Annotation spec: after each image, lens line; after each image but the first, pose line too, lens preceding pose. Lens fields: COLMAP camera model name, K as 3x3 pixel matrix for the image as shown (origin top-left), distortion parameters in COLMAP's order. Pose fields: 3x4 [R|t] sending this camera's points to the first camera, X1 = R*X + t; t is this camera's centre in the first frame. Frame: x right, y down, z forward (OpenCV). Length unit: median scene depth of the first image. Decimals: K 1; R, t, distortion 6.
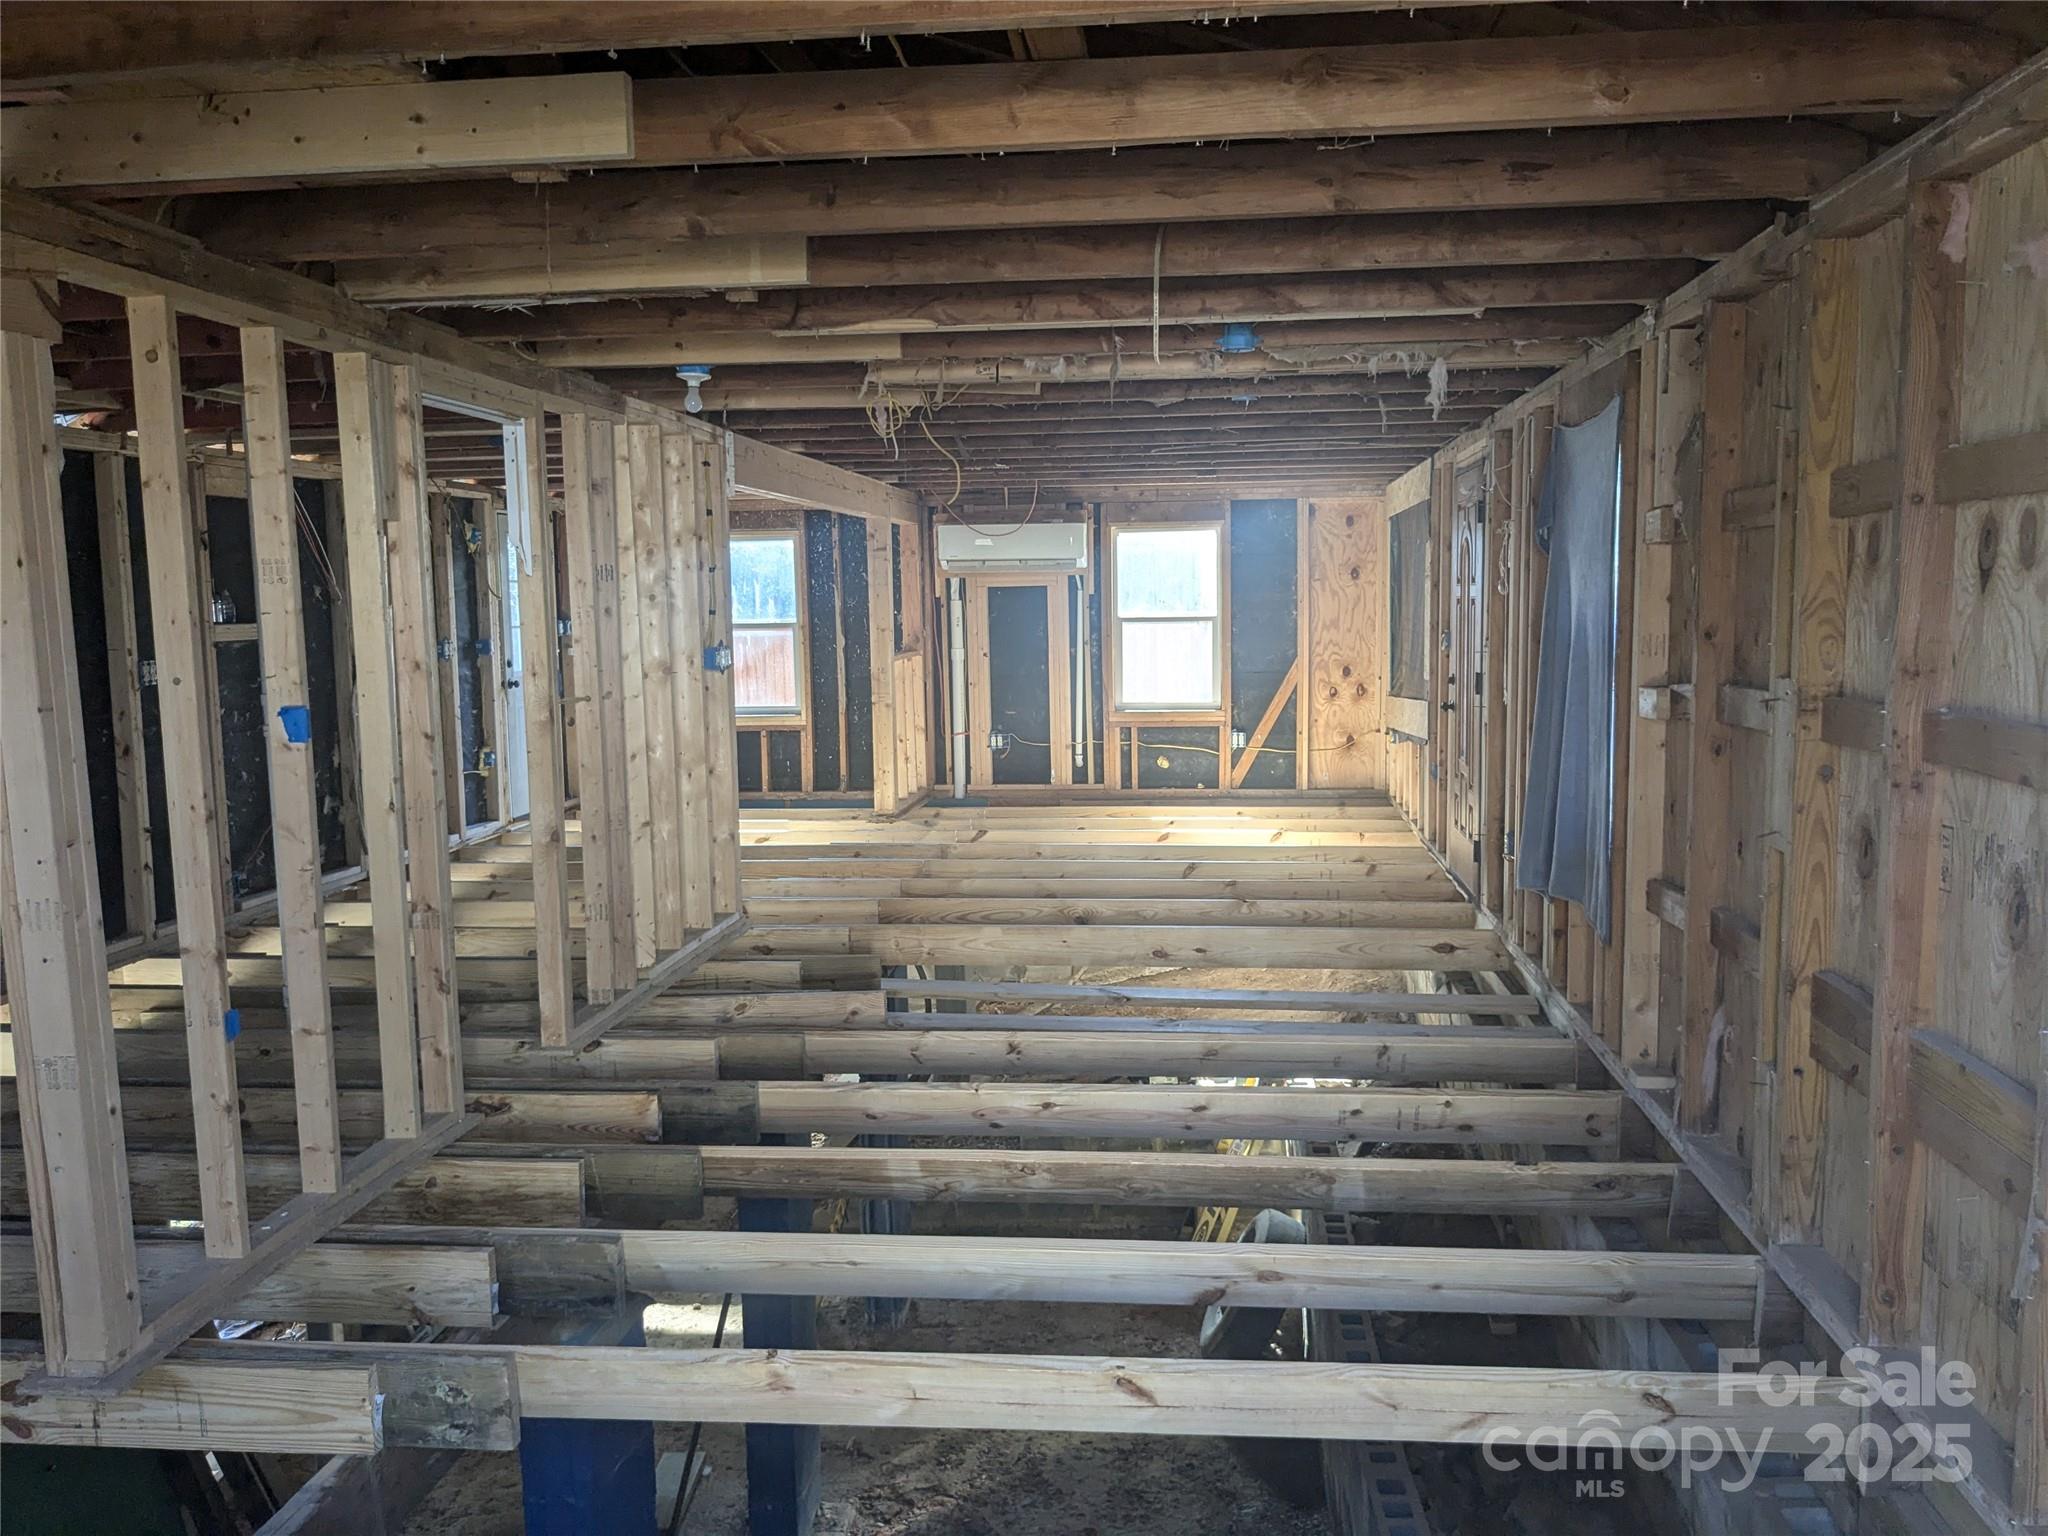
lens RADIAL K [[1605.9, 0, 1025.1], [0, 1605.9, 781.5], [0, 0, 1]] dist [0.043366, -0.088803]
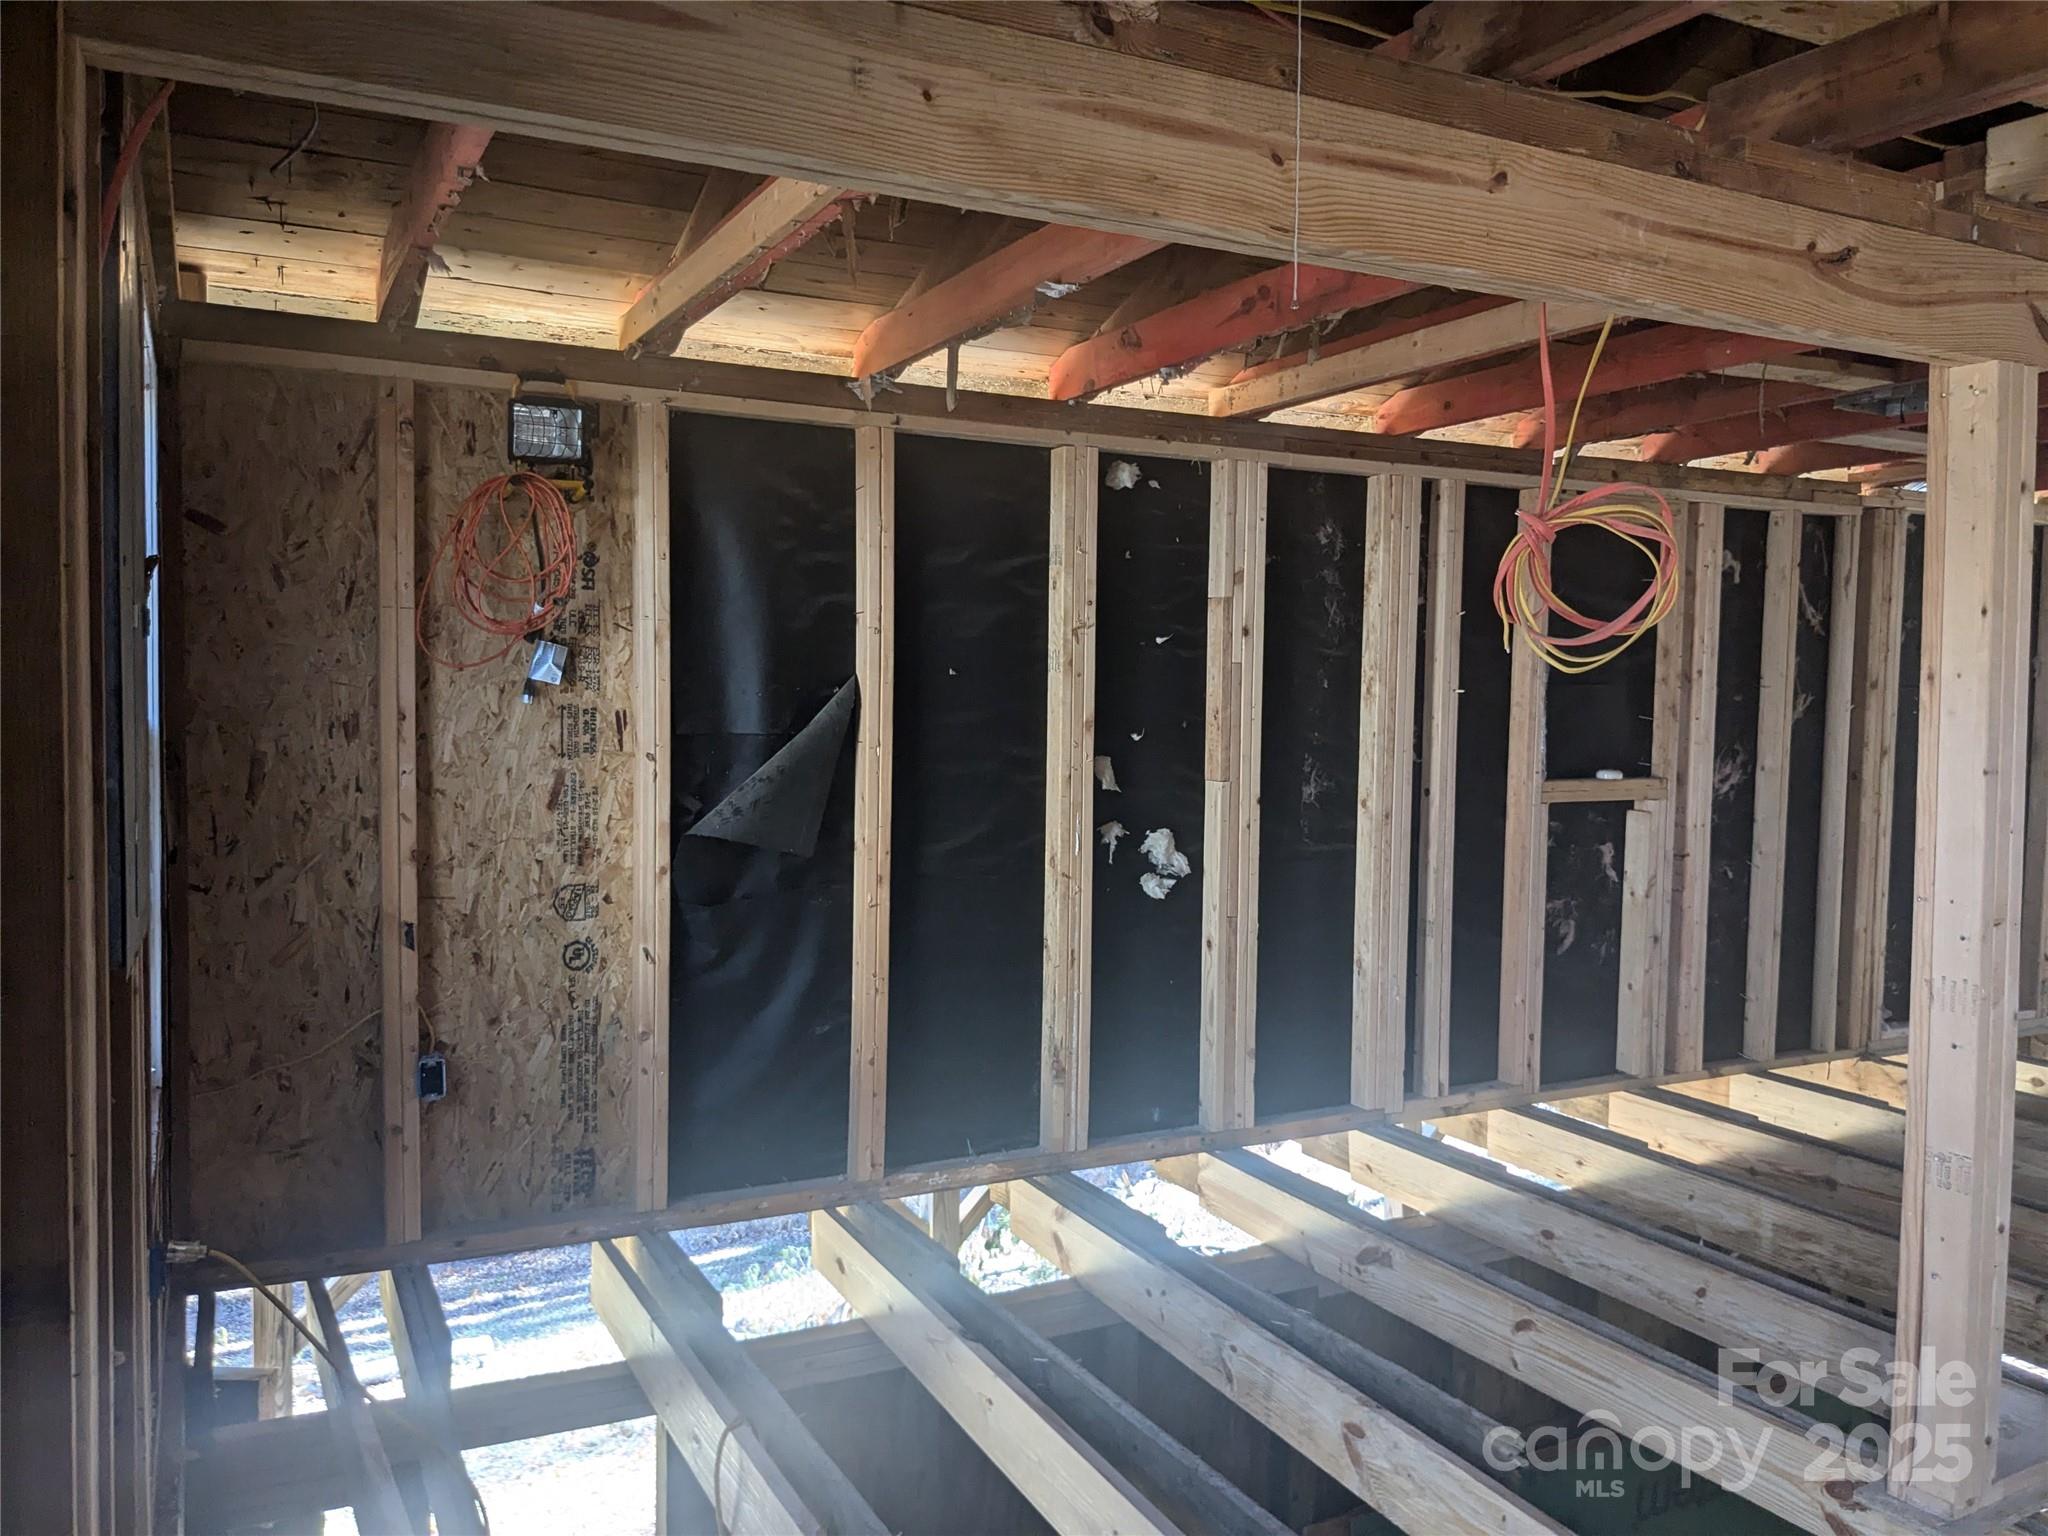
lens RADIAL K [[1621.5, 0, 1064.0], [0, 1621.5, 773.2], [0, 0, 1]] dist [0.044436, -0.087430]
pose [[0.550590, 0.071932, -0.831671, -0.128142], [-0.117405, 0.993051, 0.008164, 0.009302], [0.826479, 0.093147, 0.555209, 0.057164]]
